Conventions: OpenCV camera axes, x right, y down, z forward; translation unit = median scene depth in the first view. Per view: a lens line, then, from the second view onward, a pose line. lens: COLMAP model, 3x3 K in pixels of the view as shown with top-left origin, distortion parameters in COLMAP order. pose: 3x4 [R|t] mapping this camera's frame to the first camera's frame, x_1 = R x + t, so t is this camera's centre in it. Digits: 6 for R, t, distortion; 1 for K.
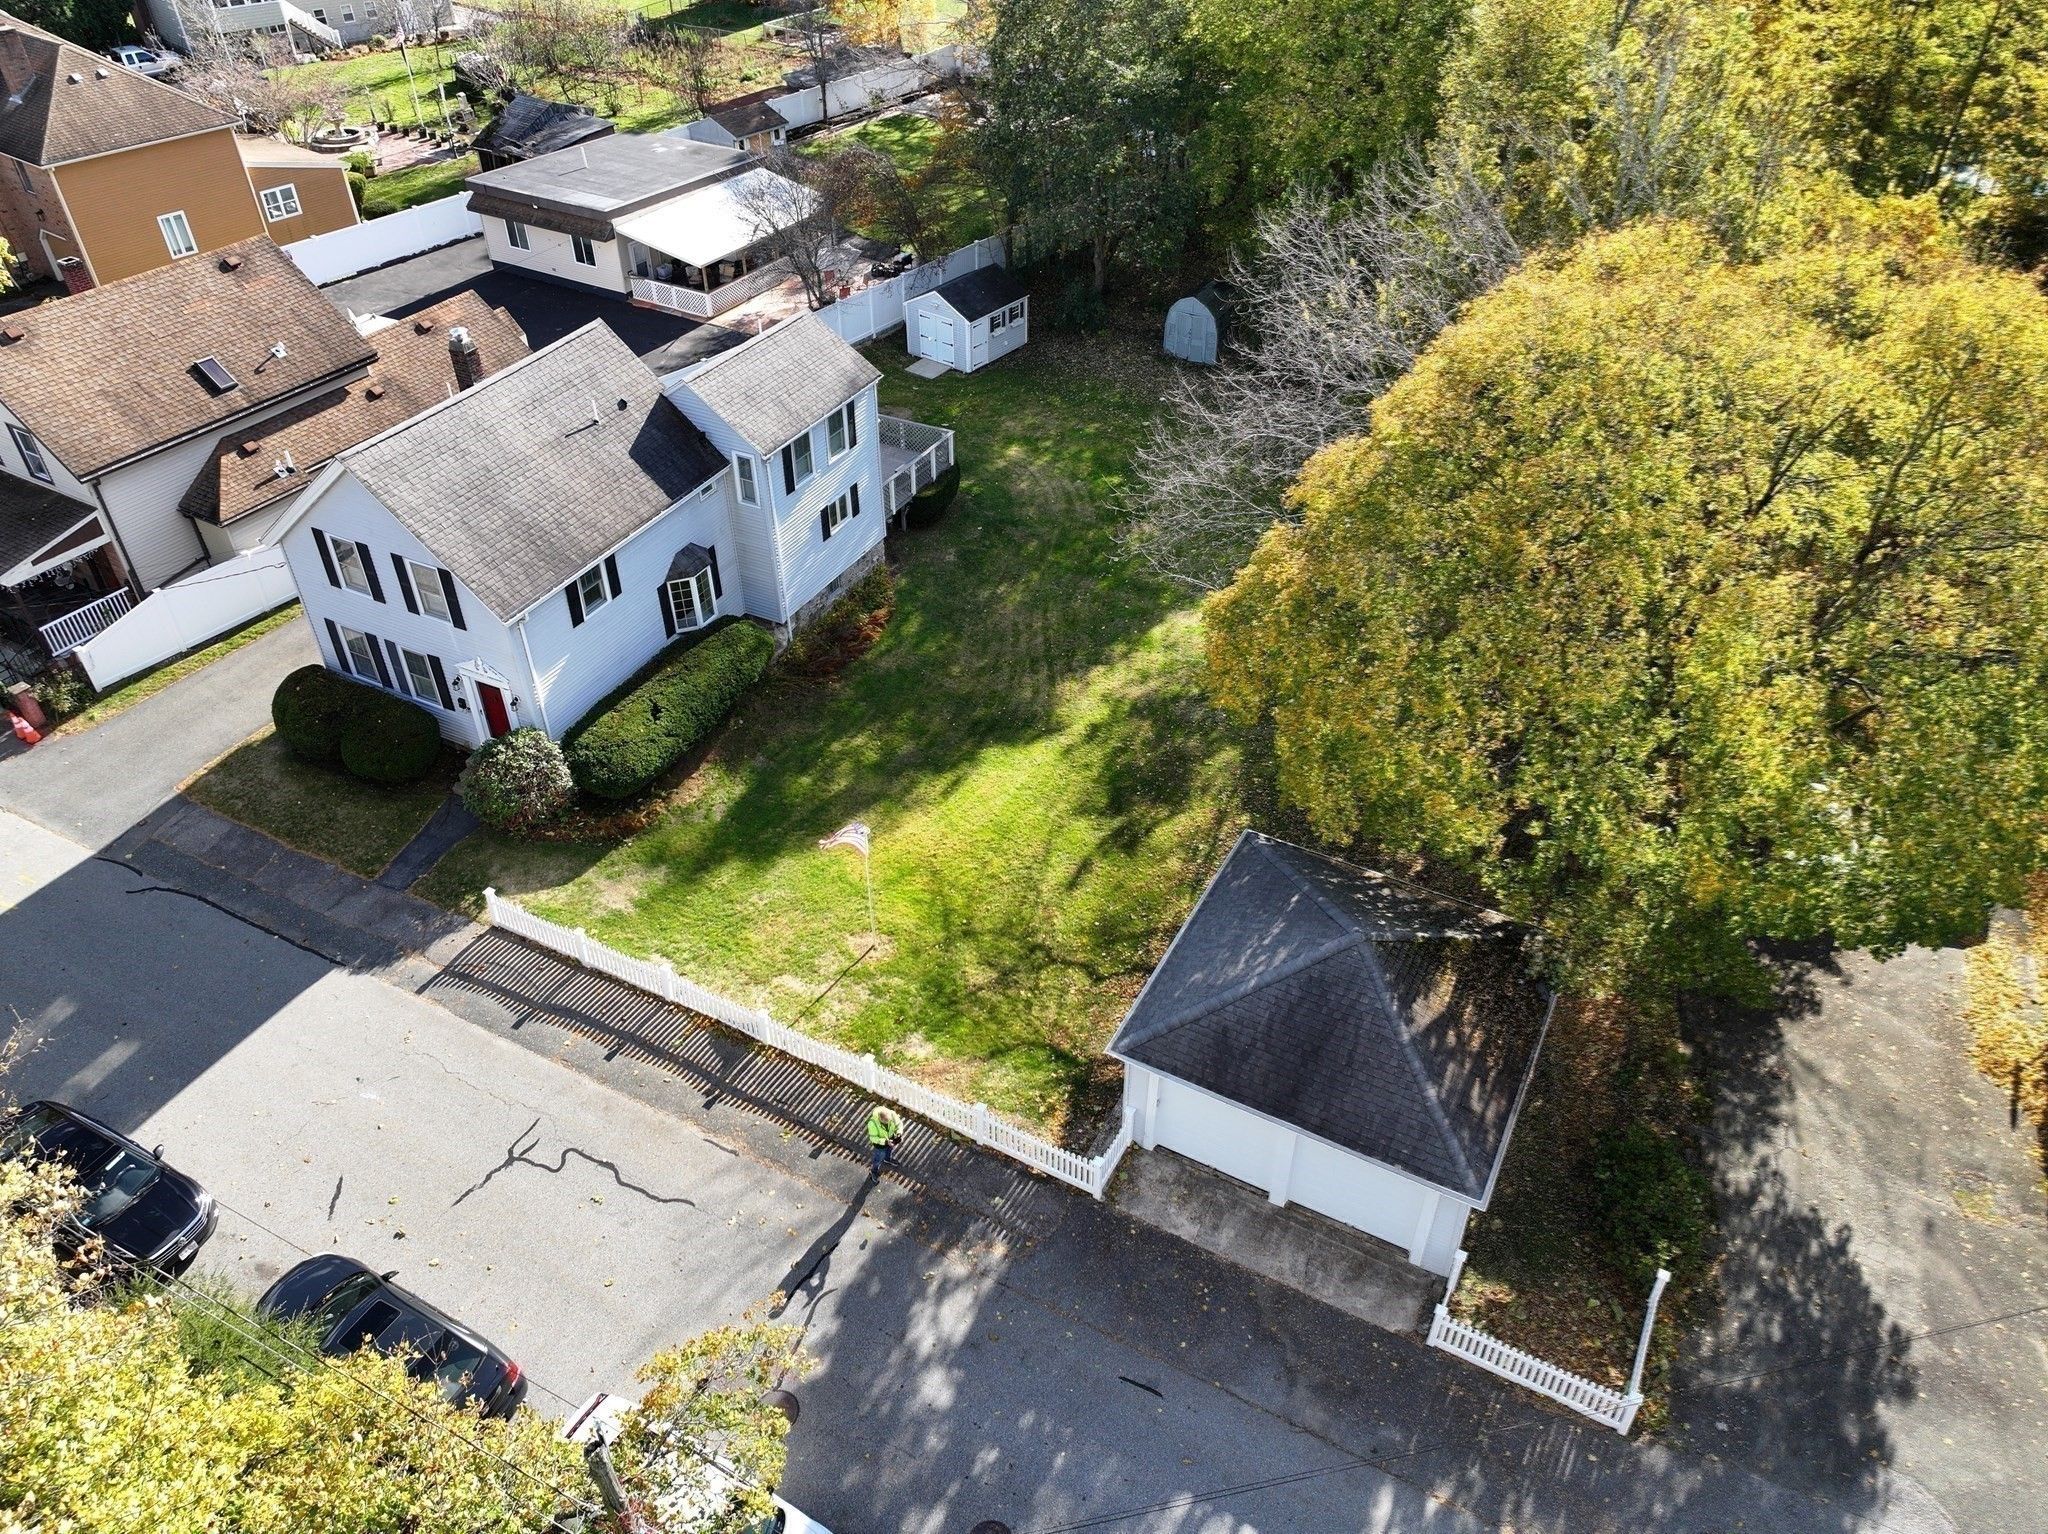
lens RADIAL K [[1445.4, 0, 1039.2], [0, 1445.4, 756.0], [0, 0, 1]] dist [0.004418, -0.002445]
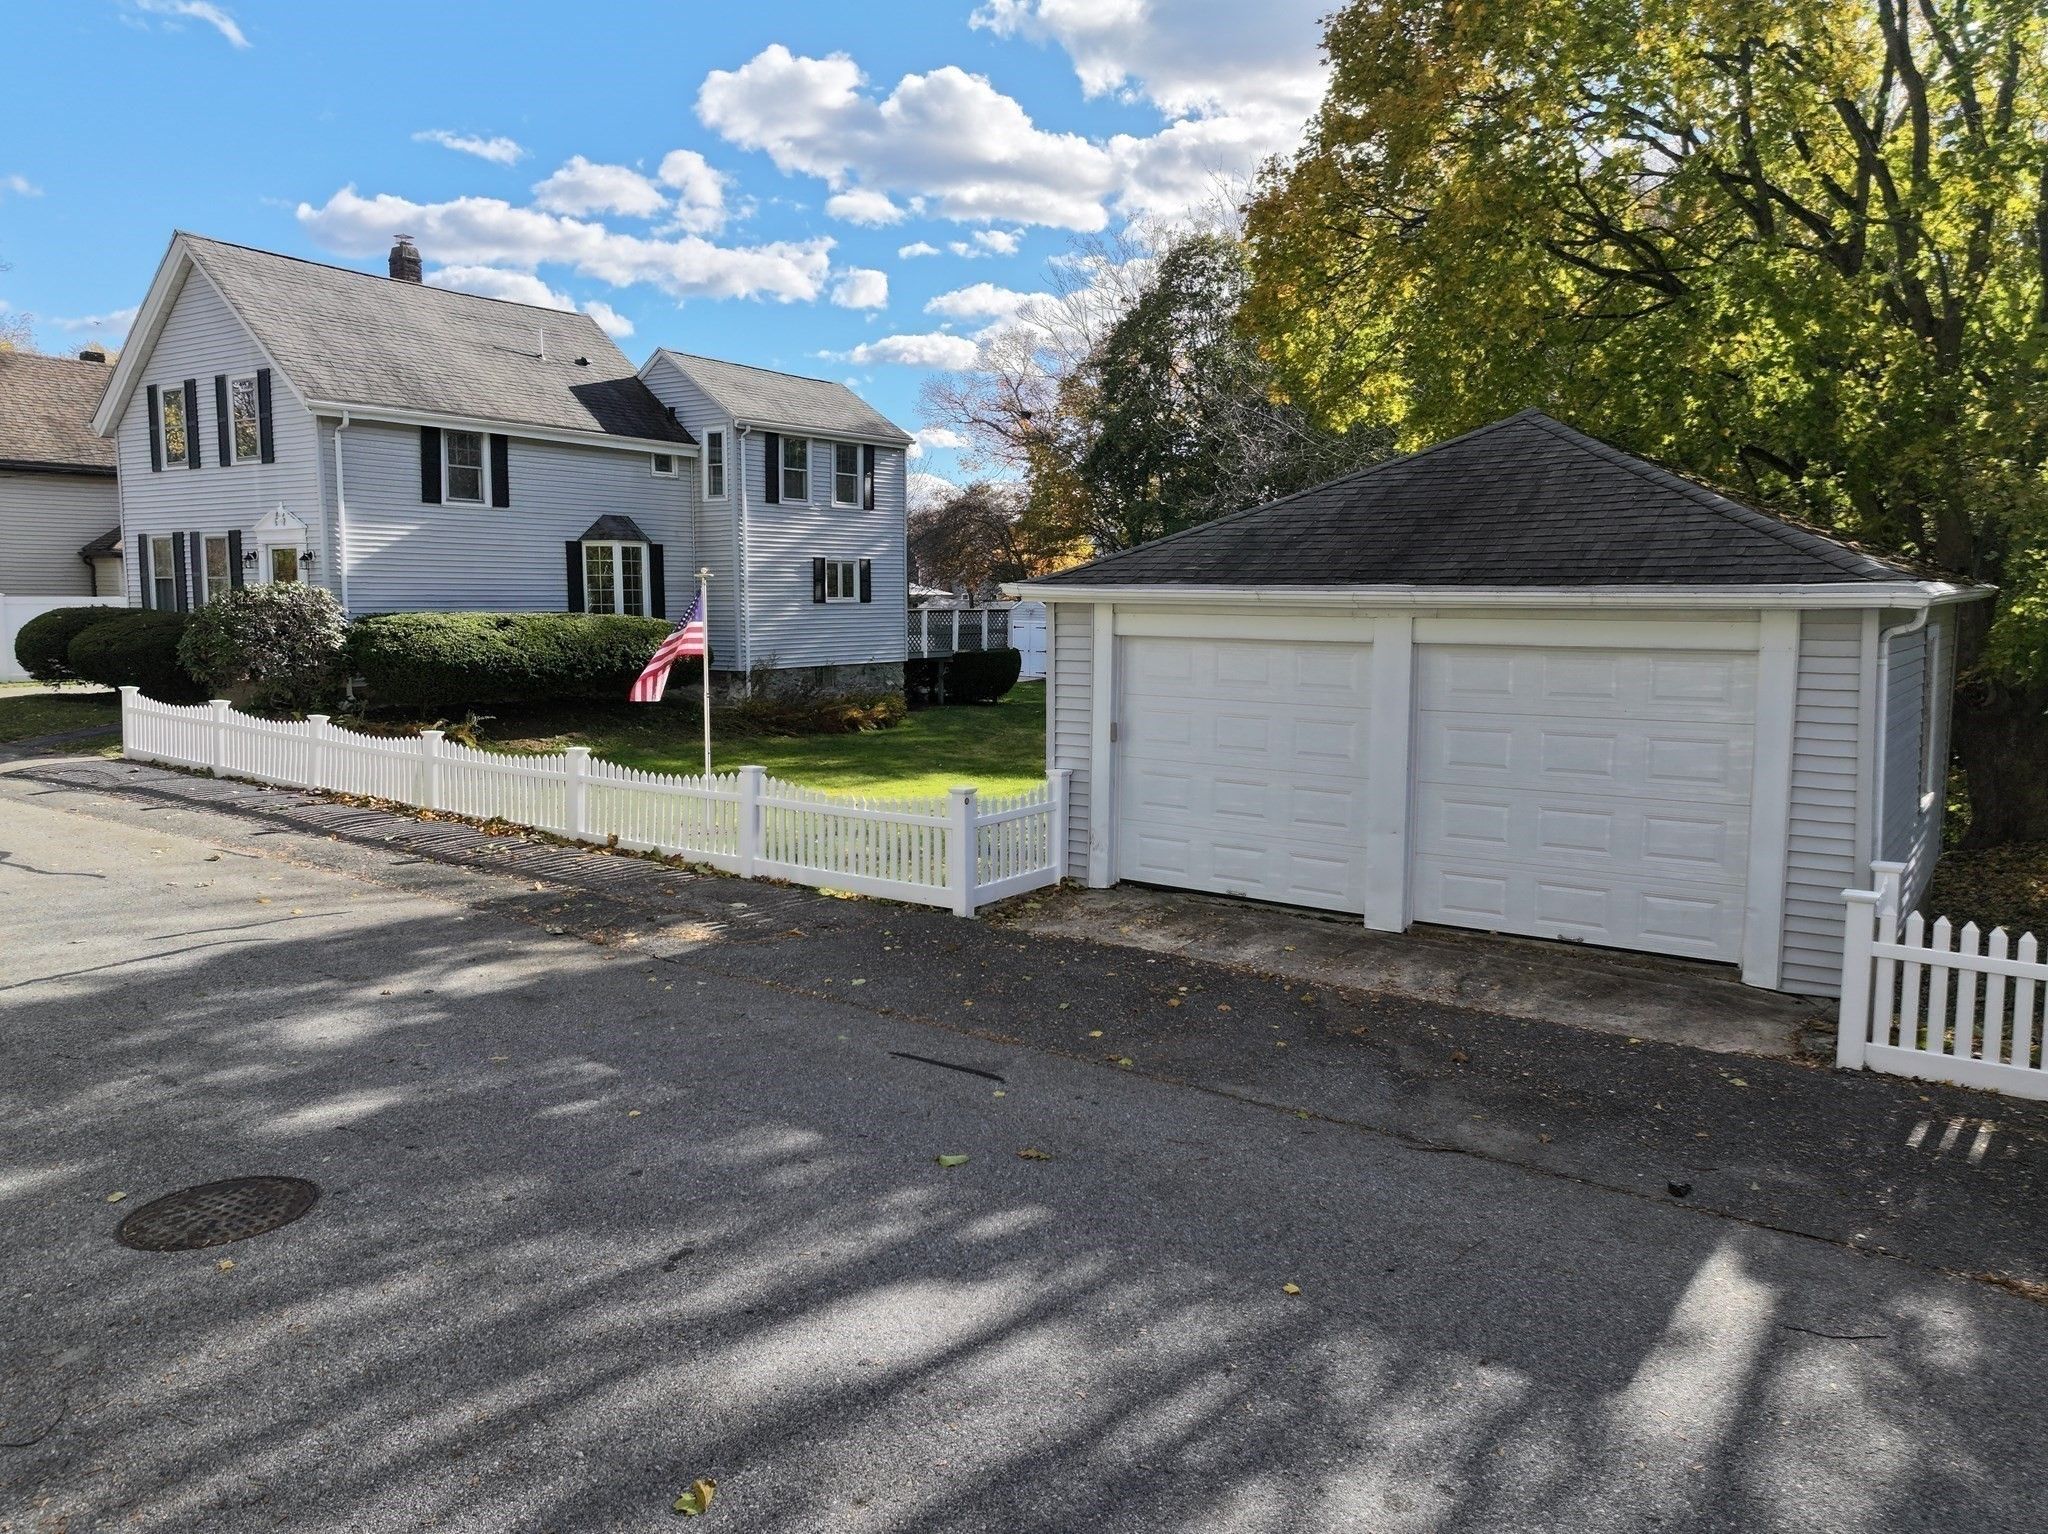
lens RADIAL K [[1445.4, 0, 1039.2], [0, 1445.4, 756.0], [0, 0, 1]] dist [0.004418, -0.002445]
pose [[0.990475, 0.022424, -0.135857, 0.094642], [-0.091008, 0.847034, -0.523690, 0.382498], [0.103332, 0.531066, 0.841006, 0.480756]]
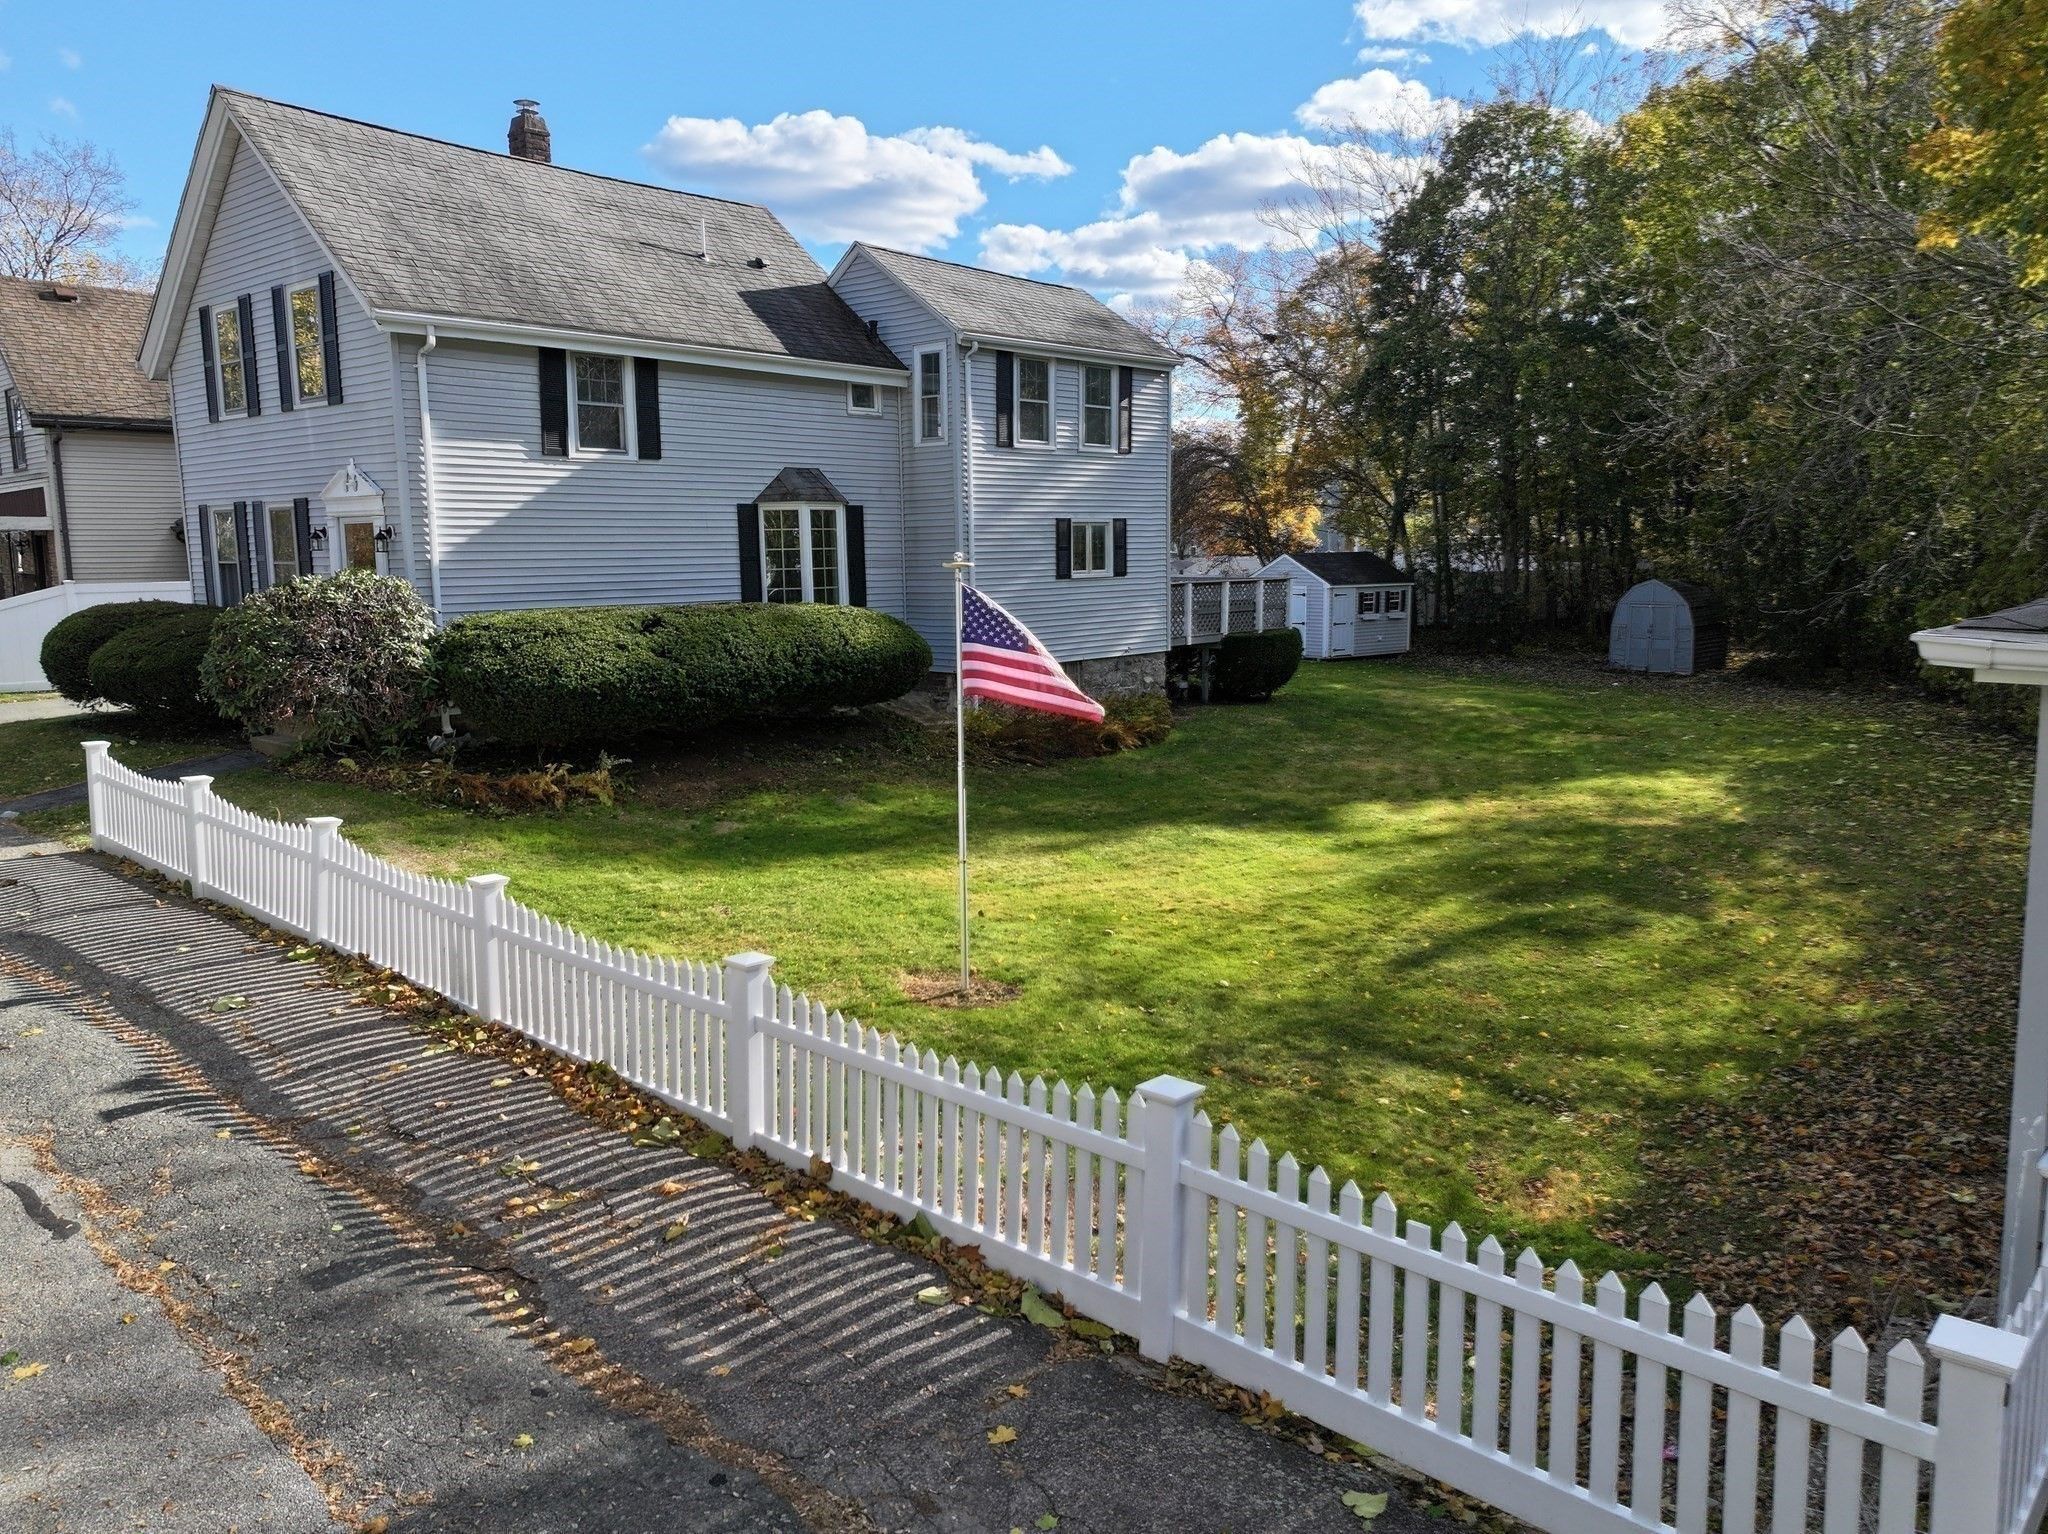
lens RADIAL K [[1445.4, 0, 1039.2], [0, 1445.4, 756.0], [0, 0, 1]] dist [0.004418, -0.002445]
pose [[0.967852, 0.029025, -0.249839, -0.008335], [-0.149675, 0.864760, -0.479362, 0.237063], [0.202137, 0.501346, 0.841304, 0.646773]]
